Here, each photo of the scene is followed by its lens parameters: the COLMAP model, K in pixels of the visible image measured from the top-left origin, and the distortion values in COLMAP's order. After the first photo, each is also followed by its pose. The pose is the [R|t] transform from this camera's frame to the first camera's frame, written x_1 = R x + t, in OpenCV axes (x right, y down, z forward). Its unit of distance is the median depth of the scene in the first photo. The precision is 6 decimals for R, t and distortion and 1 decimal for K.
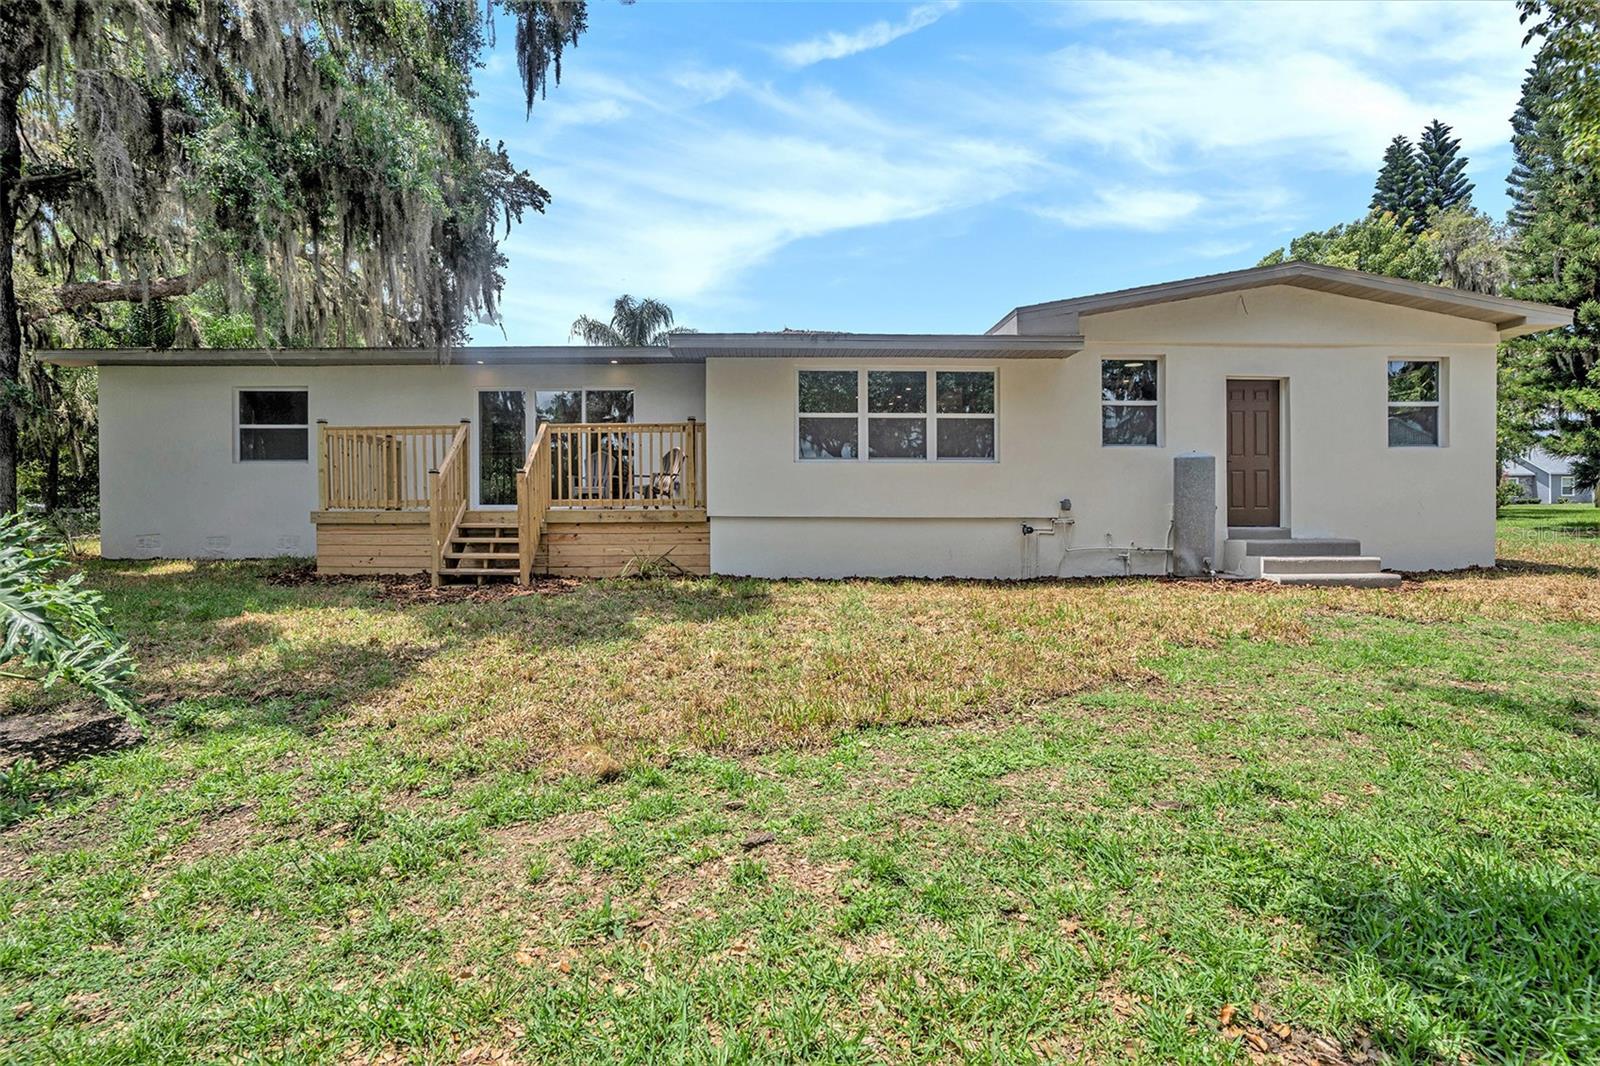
lens RADIAL K [[793.7, 0, 788.9], [0, 793.7, 515.9], [0, 0, 1]] dist [-0.041402, 0.027585]
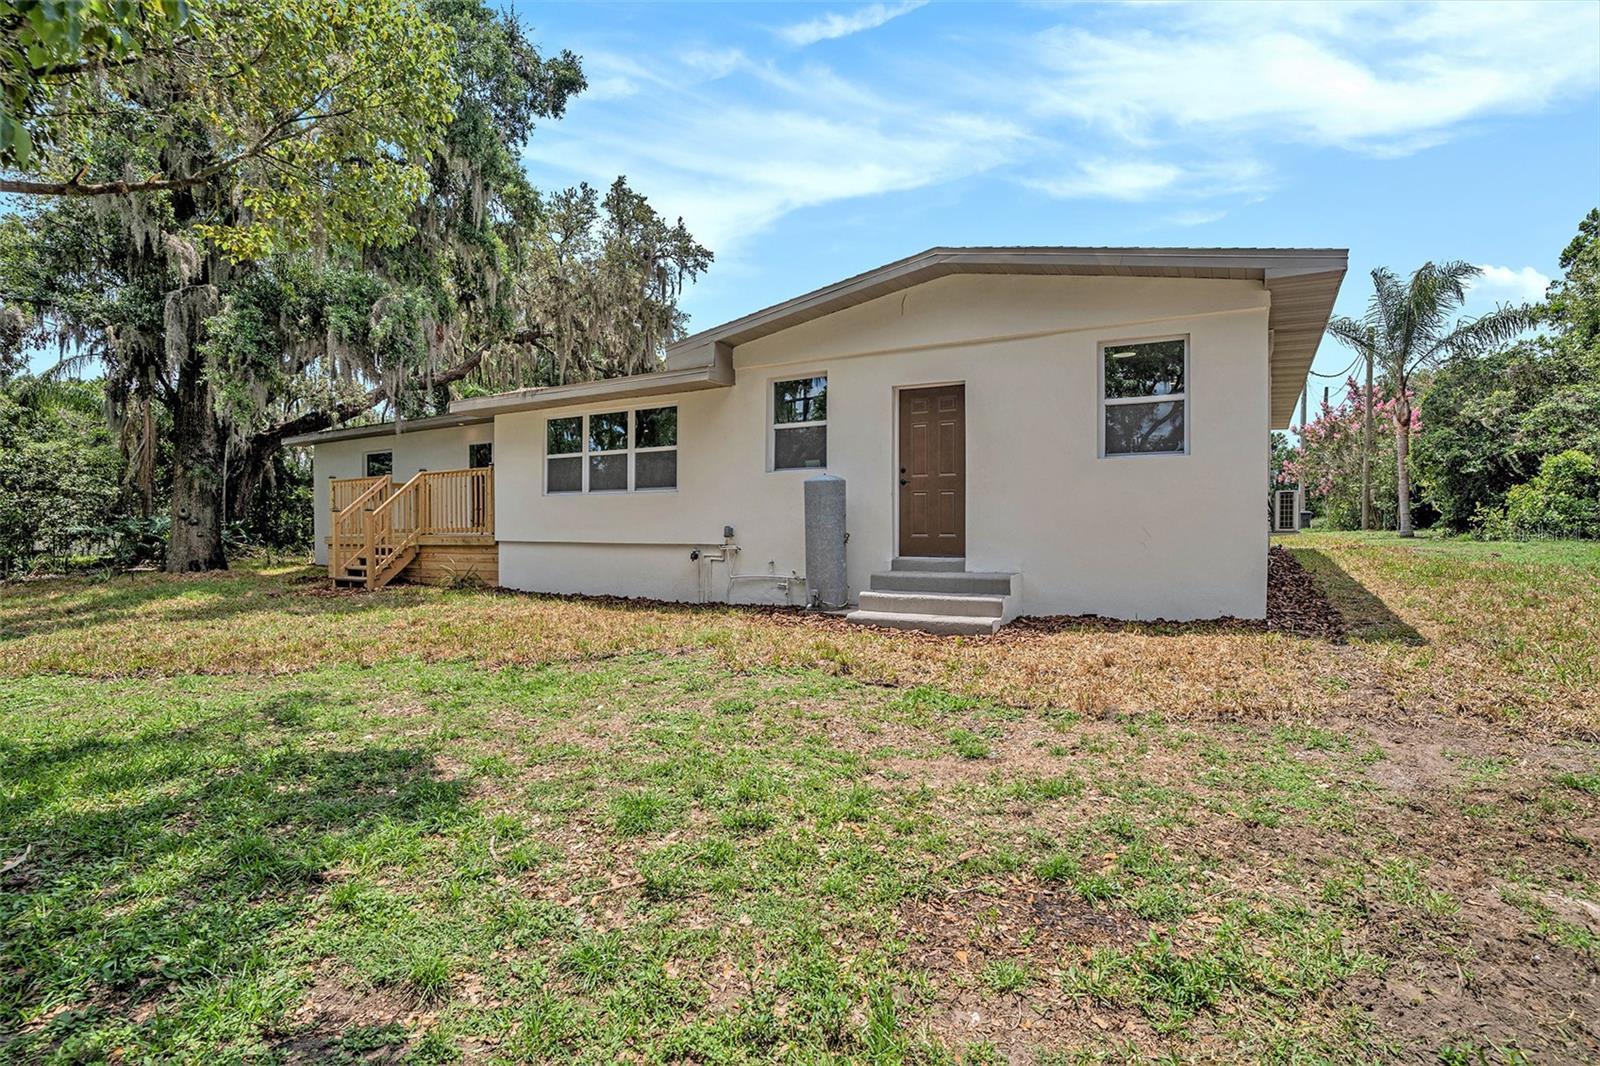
lens RADIAL K [[793.7, 0, 788.9], [0, 793.7, 515.9], [0, 0, 1]] dist [-0.041402, 0.027585]
pose [[0.843677, -0.008806, -0.536779, 0.953756], [0.002169, 0.999913, -0.012994, -0.021191], [0.536847, 0.009798, 0.843623, 0.187982]]
